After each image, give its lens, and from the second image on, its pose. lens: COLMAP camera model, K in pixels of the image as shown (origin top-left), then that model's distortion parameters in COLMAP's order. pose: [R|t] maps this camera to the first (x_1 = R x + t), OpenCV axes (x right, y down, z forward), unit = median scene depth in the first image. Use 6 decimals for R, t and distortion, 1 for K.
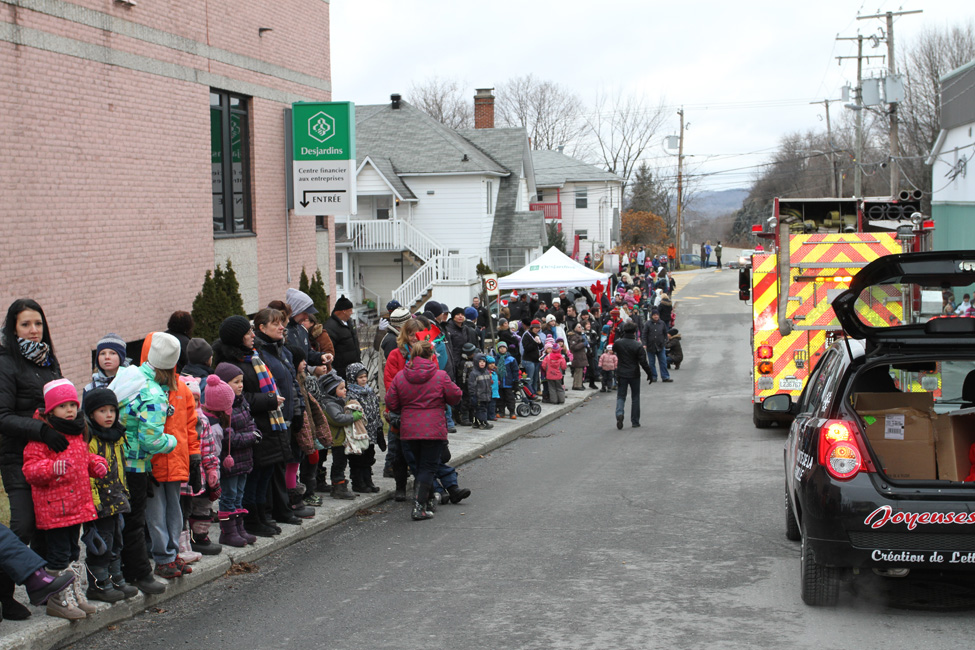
lens RADIAL K [[1509.4, 0, 487.5], [0, 1509.4, 325.0], [0, 0, 1]] dist [-0.018735, -0.014969]
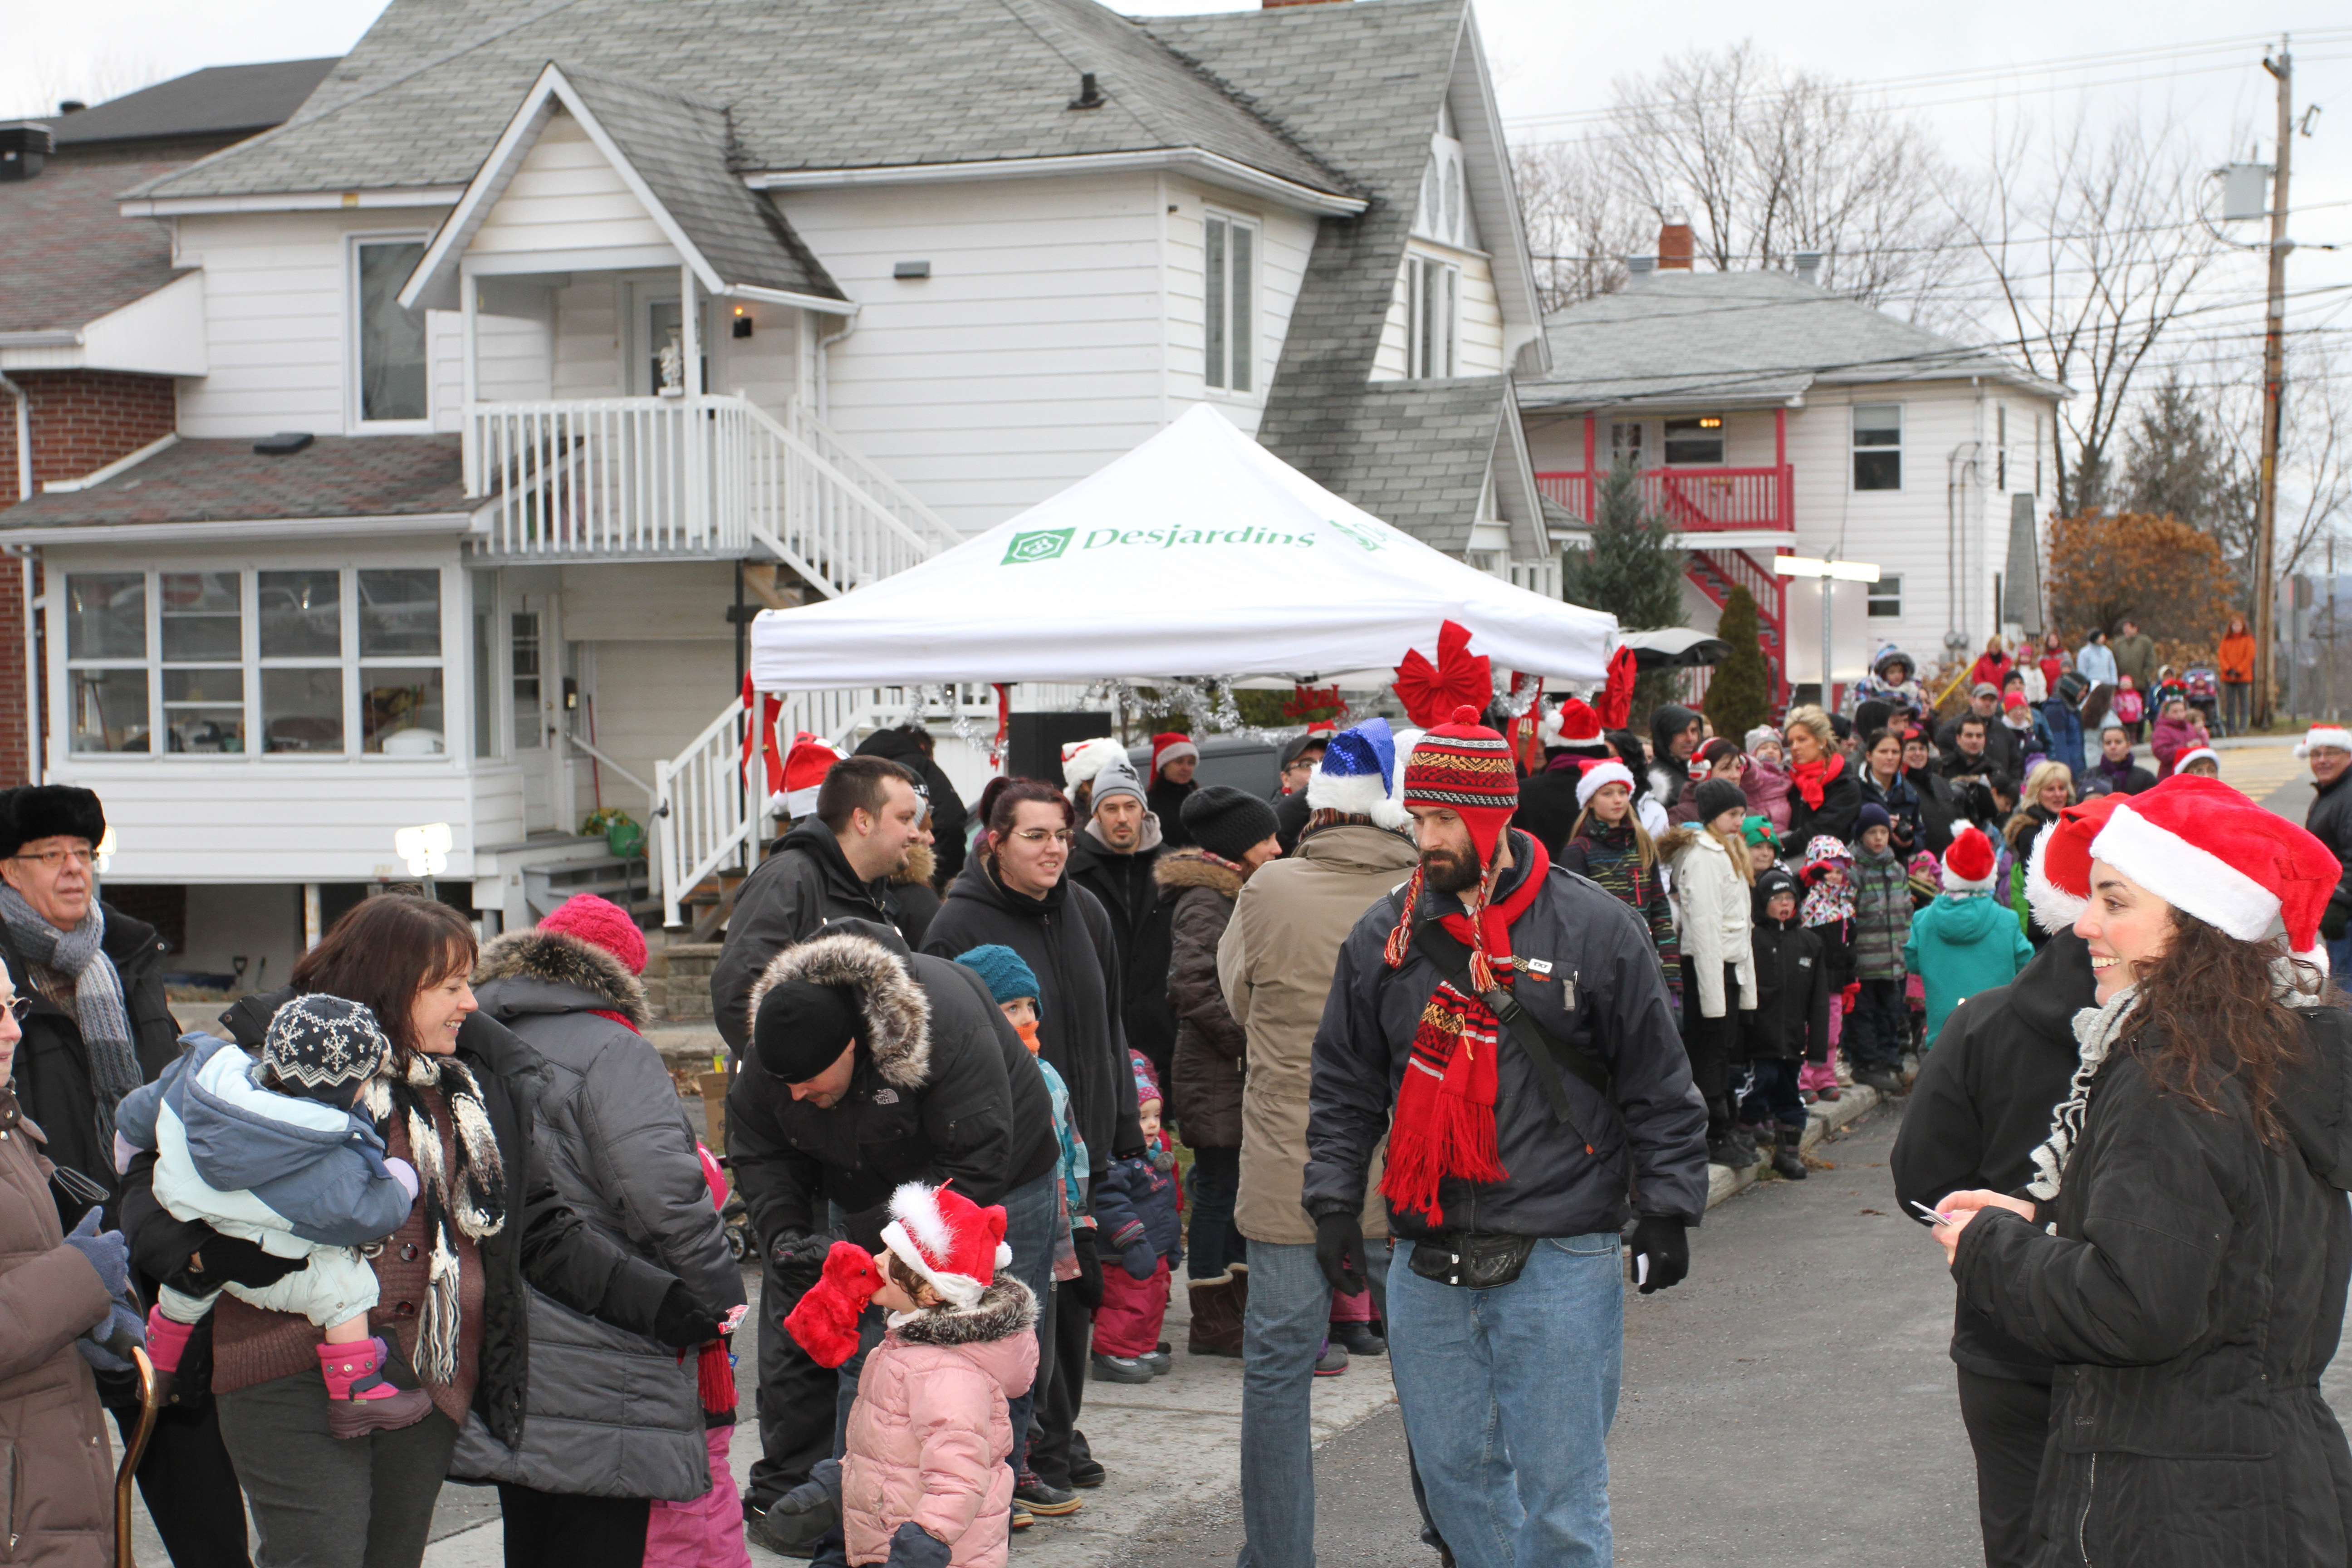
lens RADIAL K [[4038.9, 0, 1176.0], [0, 4038.9, 784.0], [0, 0, 1]] dist [-0.009220, 0.031207]
pose [[0.987713, 0.011194, -0.155879, 0.075282], [-0.017431, 0.999099, -0.038702, -0.001130], [0.155306, 0.040943, 0.987018, 0.465234]]
